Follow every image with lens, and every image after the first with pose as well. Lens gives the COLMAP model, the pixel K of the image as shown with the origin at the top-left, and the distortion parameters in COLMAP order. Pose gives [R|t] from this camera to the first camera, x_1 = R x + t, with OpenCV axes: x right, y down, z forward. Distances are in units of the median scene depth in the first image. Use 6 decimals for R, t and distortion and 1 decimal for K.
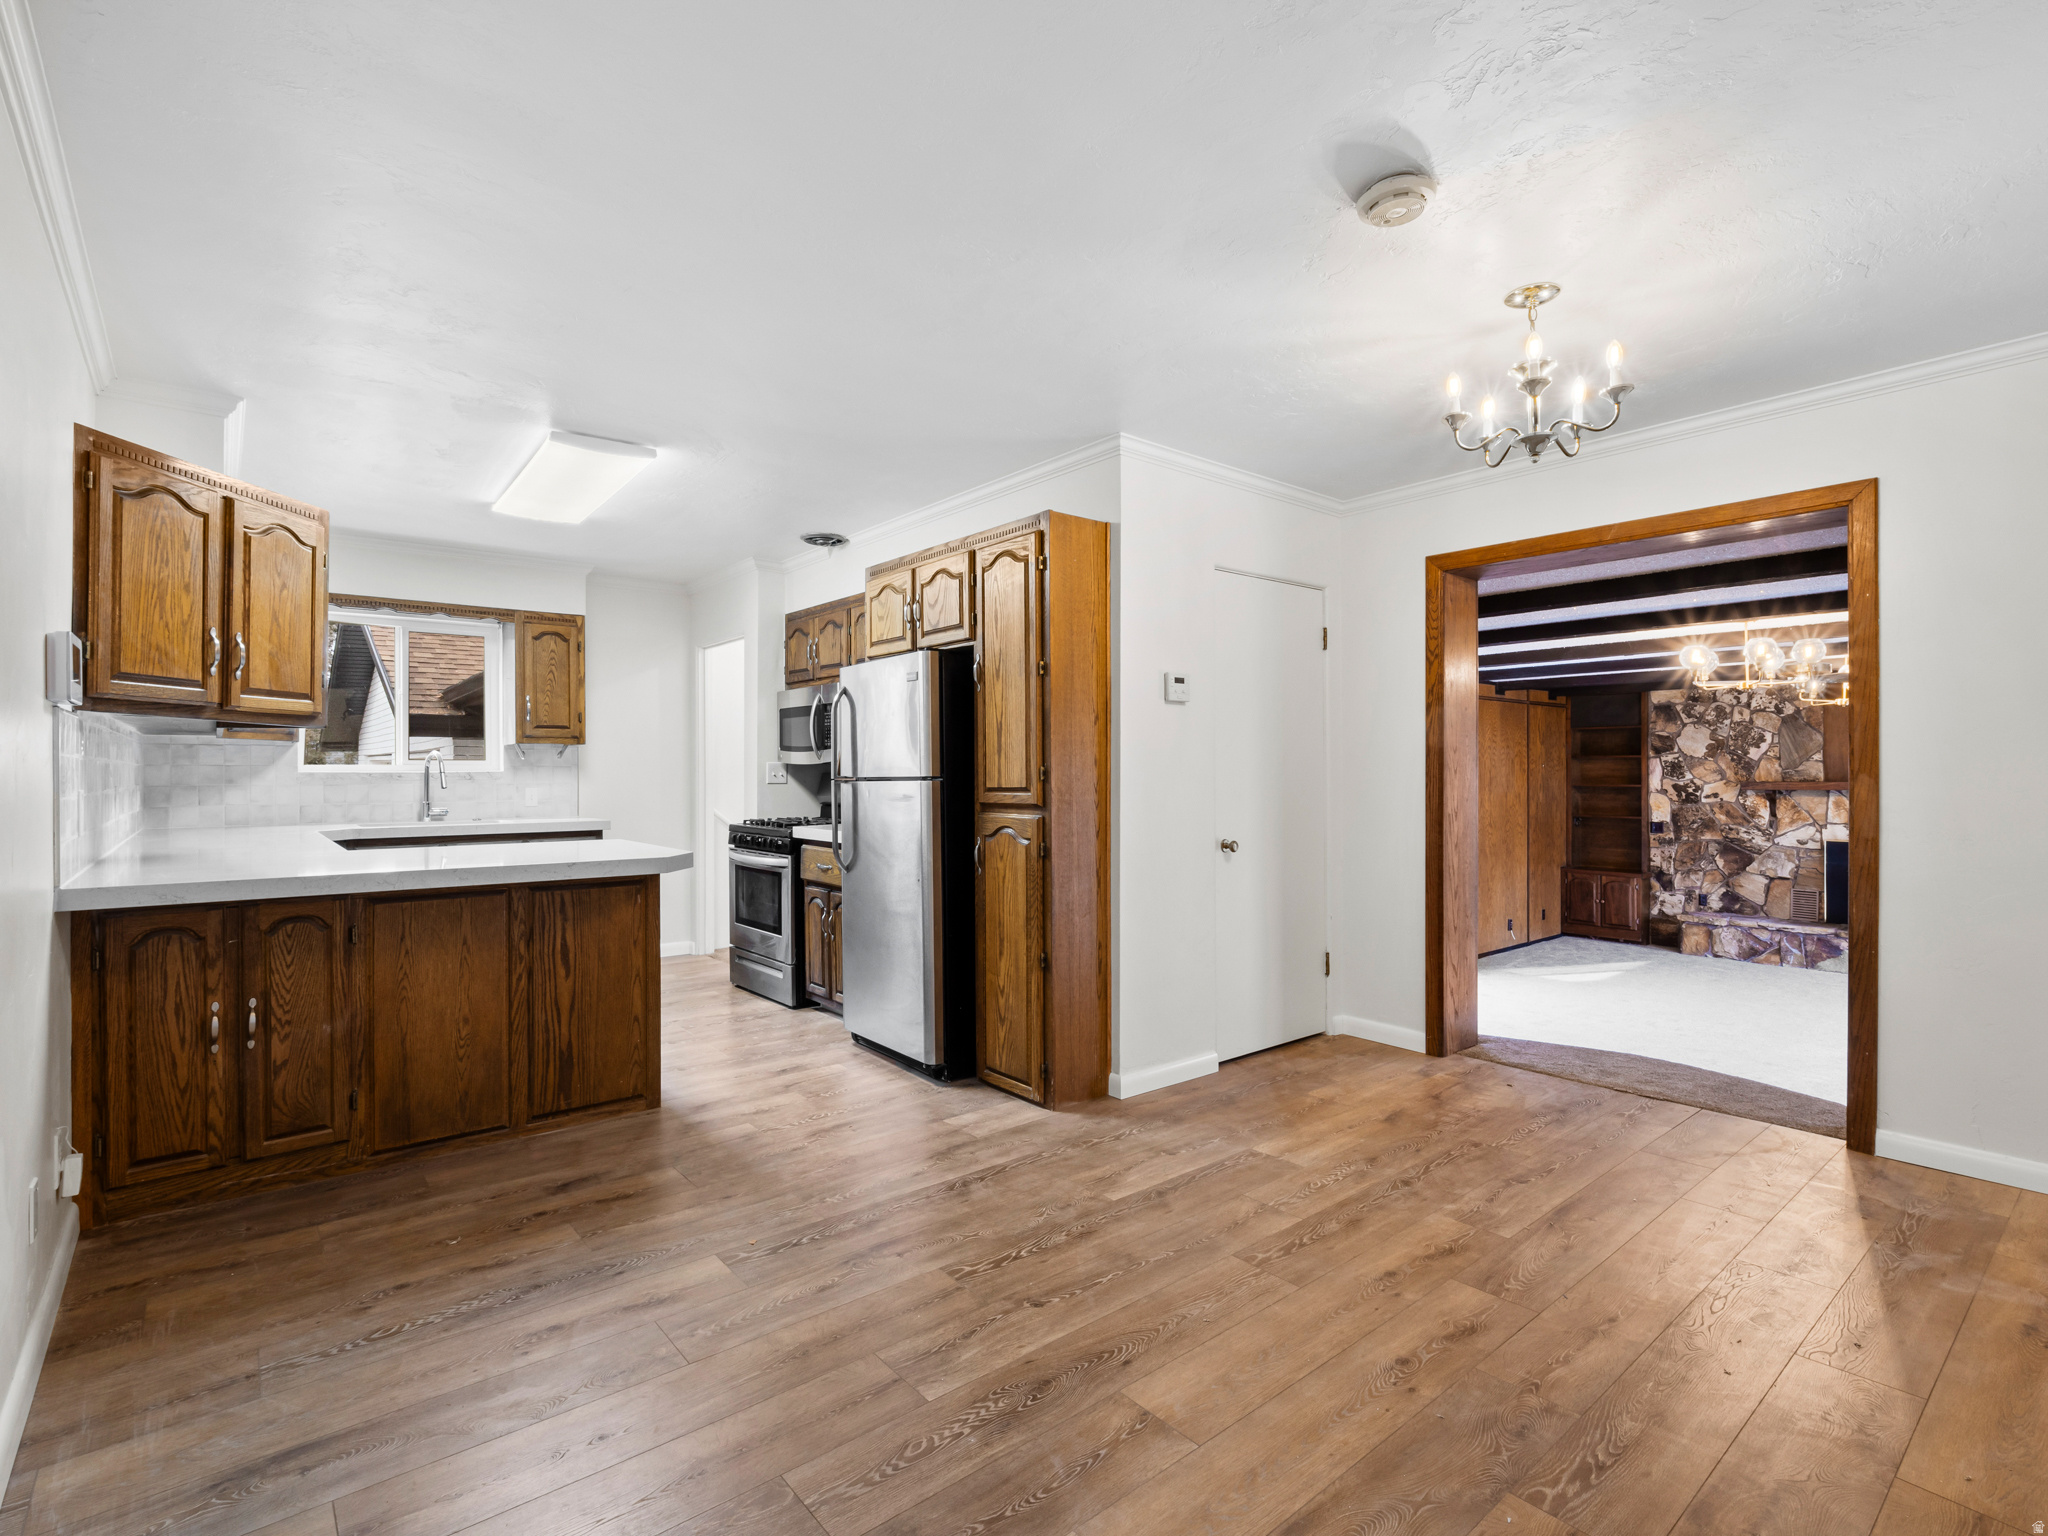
lens RADIAL K [[980.2, 0, 1016.7], [0, 980.2, 767.7], [0, 0, 1]] dist [-0.008995, -0.001331]
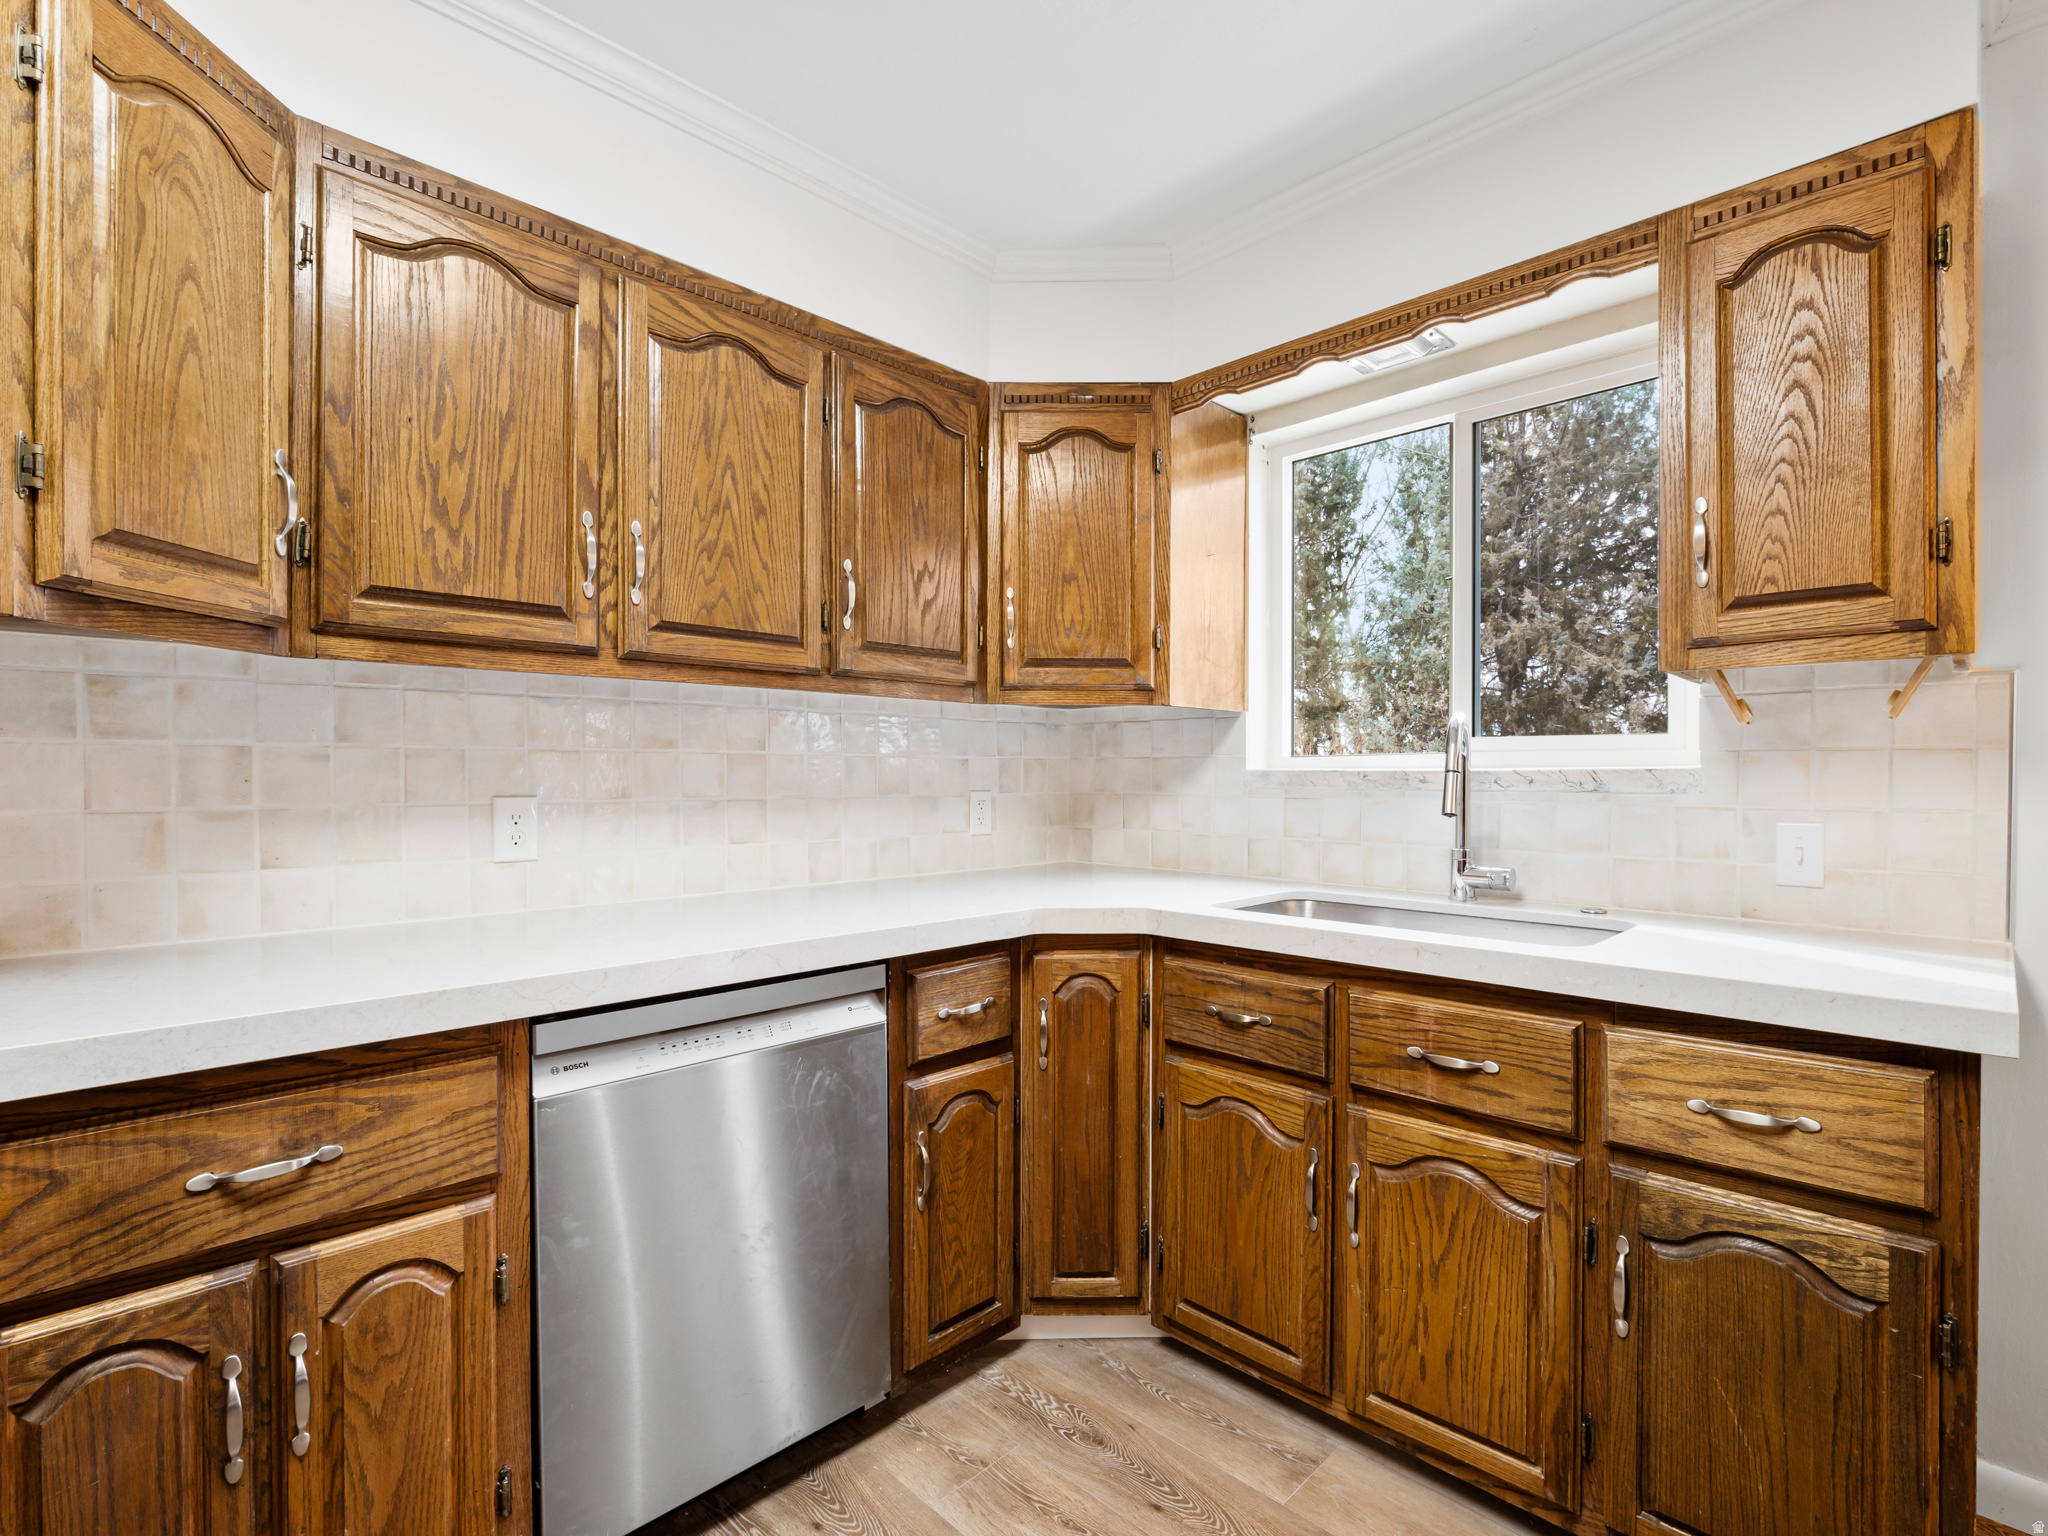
lens RADIAL K [[980.2, 0, 1020.0], [0, 980.2, 780.7], [0, 0, 1]] dist [-0.008995, -0.001331]
pose [[0.102023, 0.009541, -0.994736, -0.361377], [0.003130, 0.999946, 0.009912, 0.006861], [0.994777, -0.004124, 0.101988, 1.171320]]
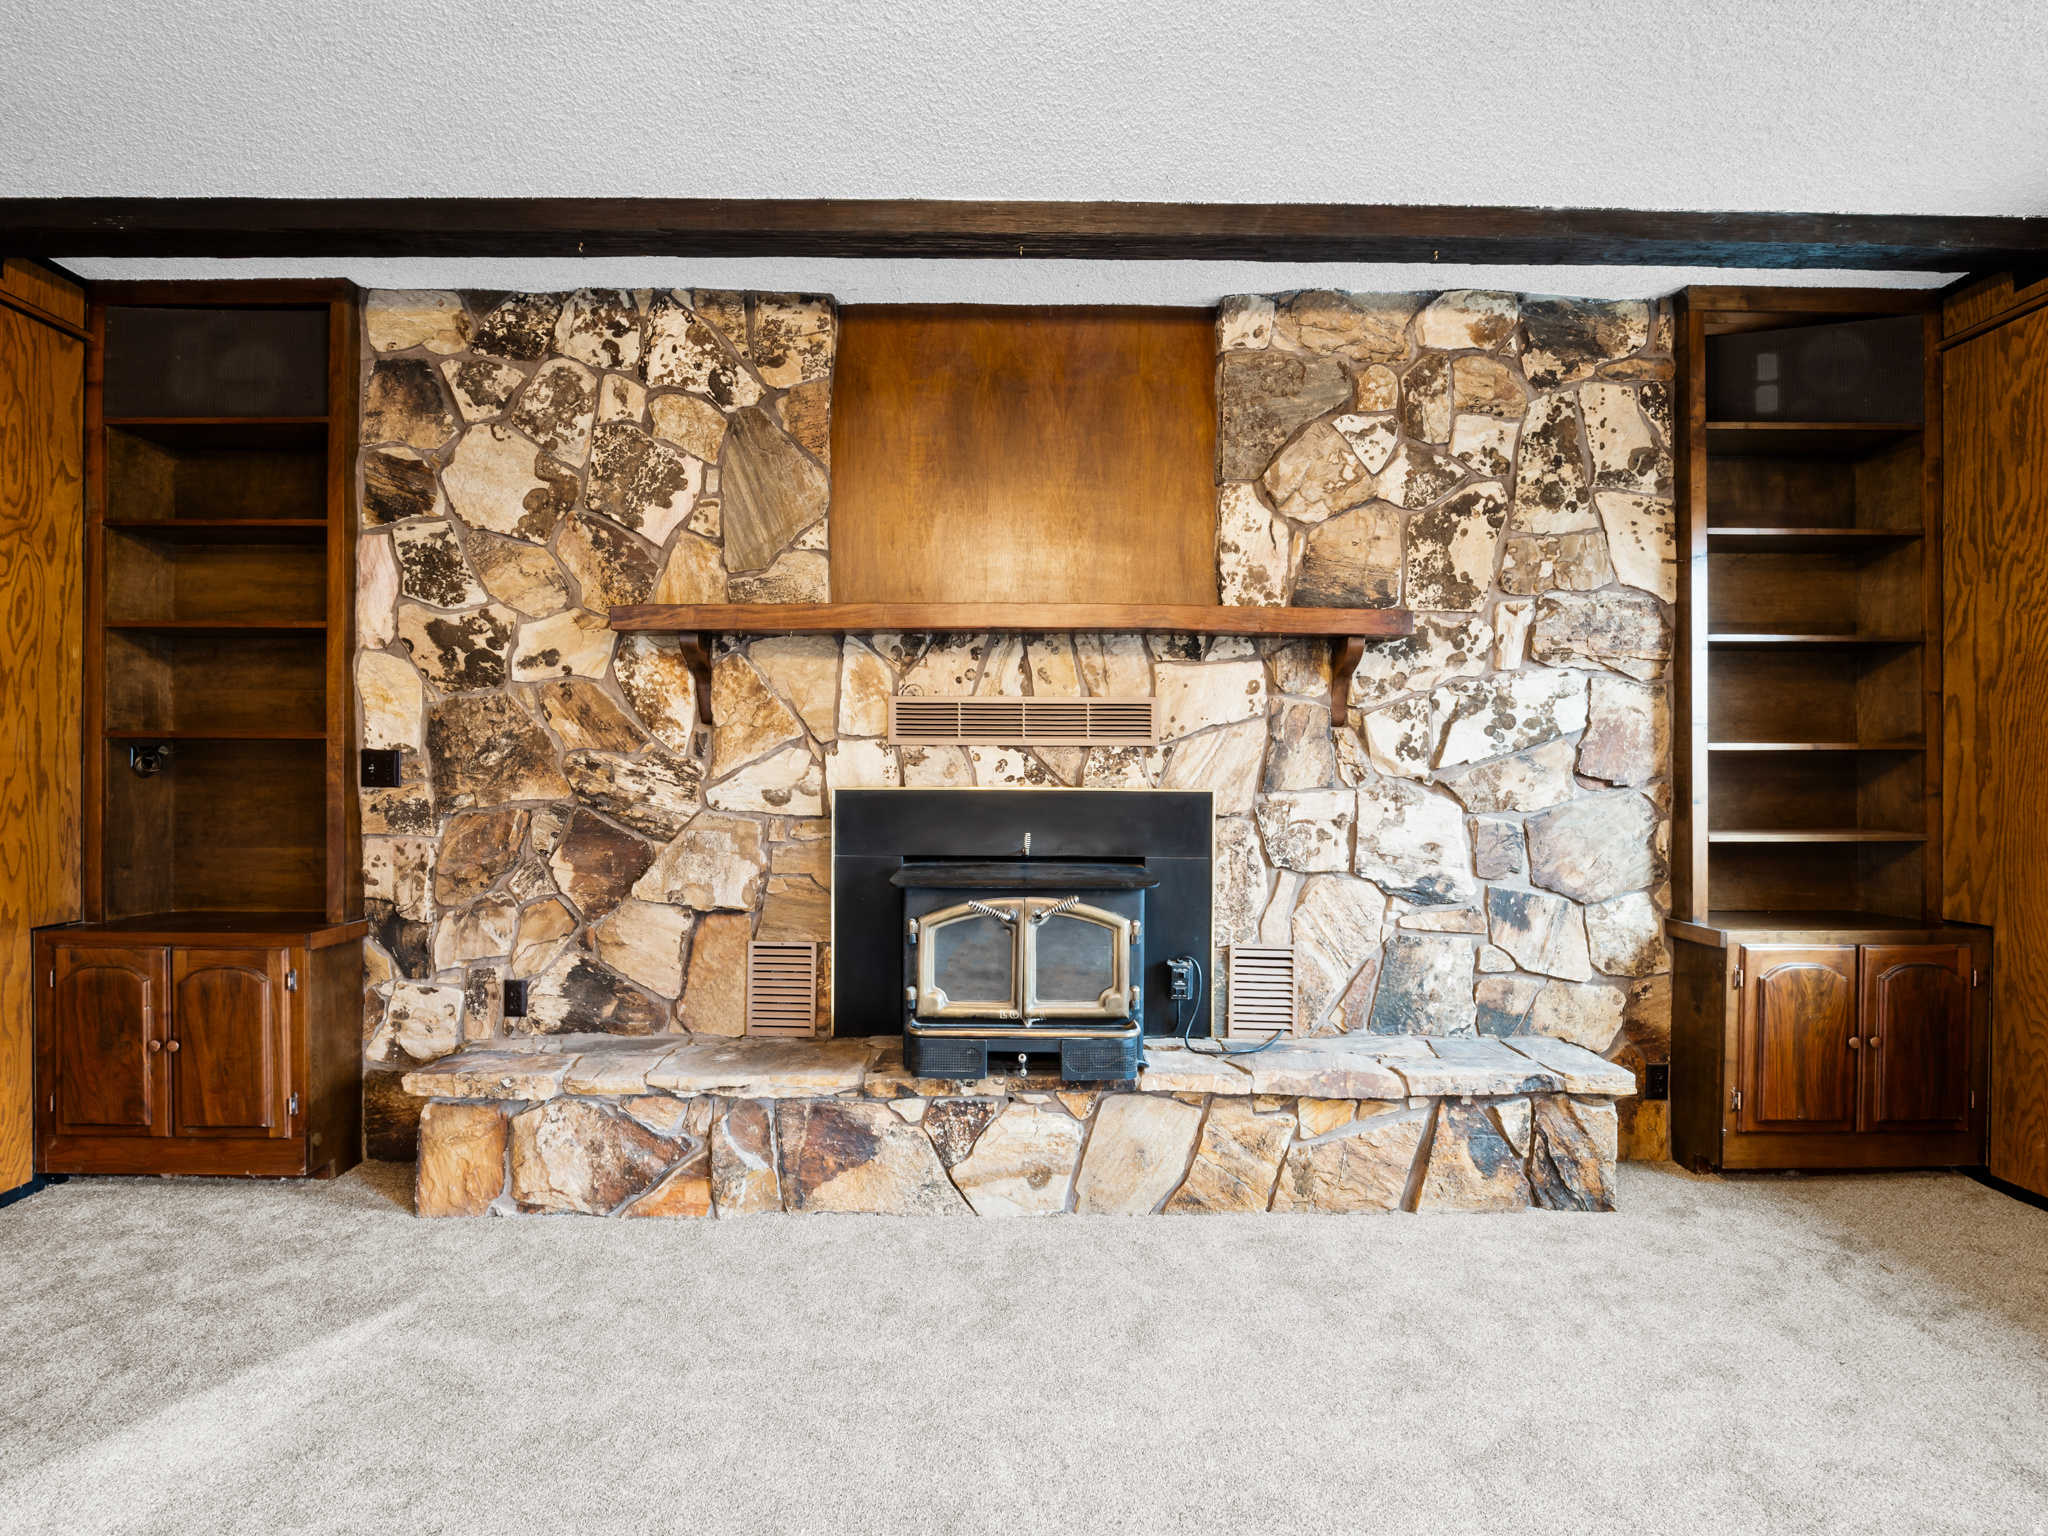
lens RADIAL K [[980.2, 0, 1022.7], [0, 980.2, 774.5], [0, 0, 1]] dist [-0.008995, -0.001331]
pose [[0.621879, 0.003257, 0.783107, 1.463640], [-0.005537, 0.999985, 0.000237, 0.166733], [-0.783094, -0.004484, 0.621887, 1.780862]]
